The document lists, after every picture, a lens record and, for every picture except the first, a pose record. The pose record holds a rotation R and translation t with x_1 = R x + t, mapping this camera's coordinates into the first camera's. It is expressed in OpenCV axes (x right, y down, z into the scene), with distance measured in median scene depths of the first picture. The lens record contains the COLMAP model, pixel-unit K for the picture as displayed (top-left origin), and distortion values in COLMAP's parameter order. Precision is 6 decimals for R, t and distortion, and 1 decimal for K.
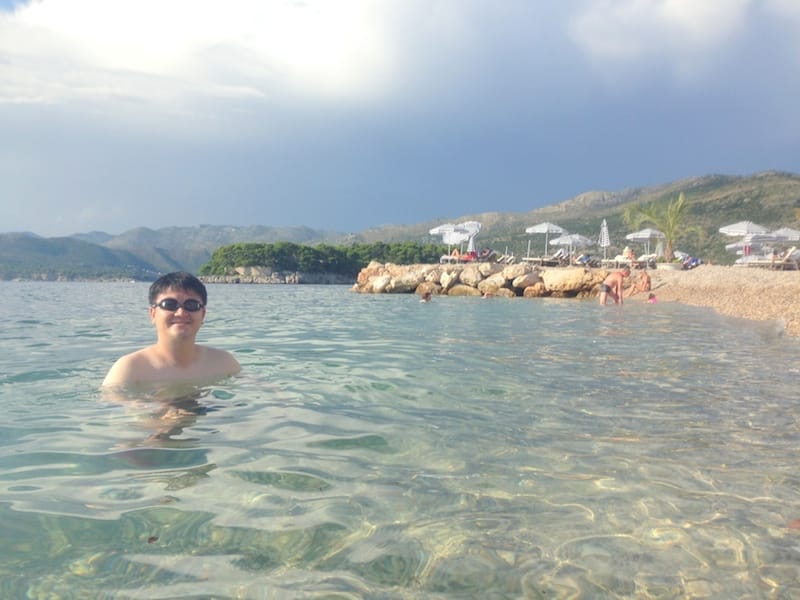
lens RADIAL K [[736.3, 0, 395.0], [0, 736.3, 294.9], [0, 0, 1]] dist [0.159899, -0.268091]
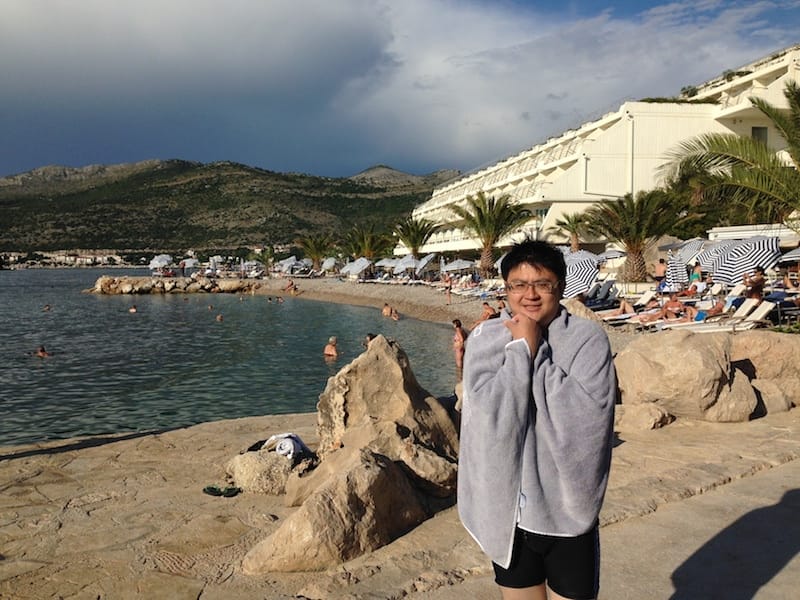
lens RADIAL K [[779.2, 0, 397.8], [0, 779.2, 280.6], [0, 0, 1]] dist [0.087610, -0.020645]
pose [[0.774663, -0.031822, 0.631574, -0.829411], [0.025602, 0.999492, 0.018958, -0.062442], [-0.631856, 0.001483, 0.775084, -1.122168]]
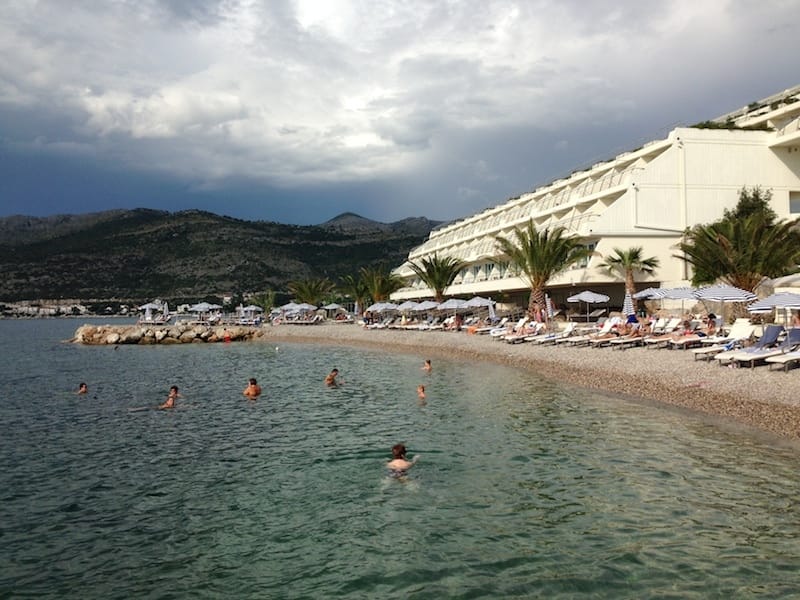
lens RADIAL K [[765.3, 0, 402.3], [0, 765.3, 289.9], [0, 0, 1]] dist [0.109243, -0.143890]
pose [[0.740588, -0.007237, 0.671920, -0.793741], [0.035244, 0.998984, -0.028086, -0.058915], [-0.671034, 0.044481, 0.740091, -0.866130]]
